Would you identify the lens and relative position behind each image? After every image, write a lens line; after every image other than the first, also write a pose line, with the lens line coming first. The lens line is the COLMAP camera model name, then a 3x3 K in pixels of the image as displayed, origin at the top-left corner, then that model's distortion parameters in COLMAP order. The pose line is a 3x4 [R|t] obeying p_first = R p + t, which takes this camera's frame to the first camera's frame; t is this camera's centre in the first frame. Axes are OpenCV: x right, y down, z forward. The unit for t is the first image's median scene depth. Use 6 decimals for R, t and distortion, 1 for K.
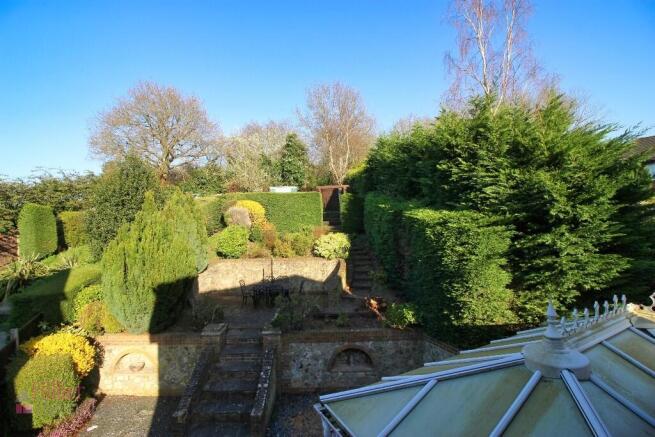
lens RADIAL K [[306.1, 0, 325.9], [0, 306.1, 211.4], [0, 0, 1]] dist [0.012961, -0.019550]
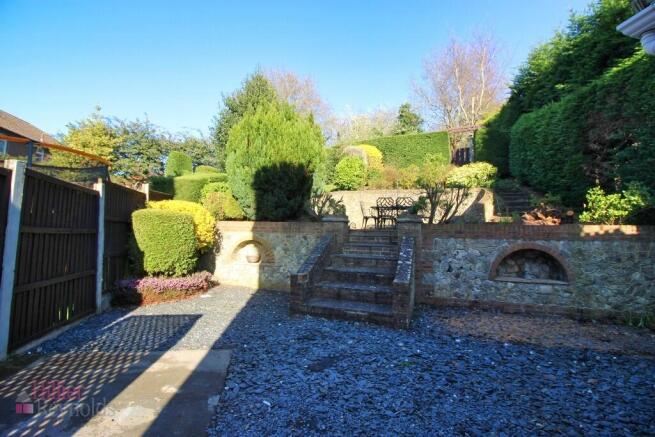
lens RADIAL K [[306.1, 0, 325.9], [0, 306.1, 211.4], [0, 0, 1]] dist [0.012961, -0.019550]
pose [[0.948331, 0.019930, -0.316656, -0.090781], [-0.037651, 0.998042, -0.049943, 0.287111], [0.315040, 0.059285, 0.947225, 0.142596]]
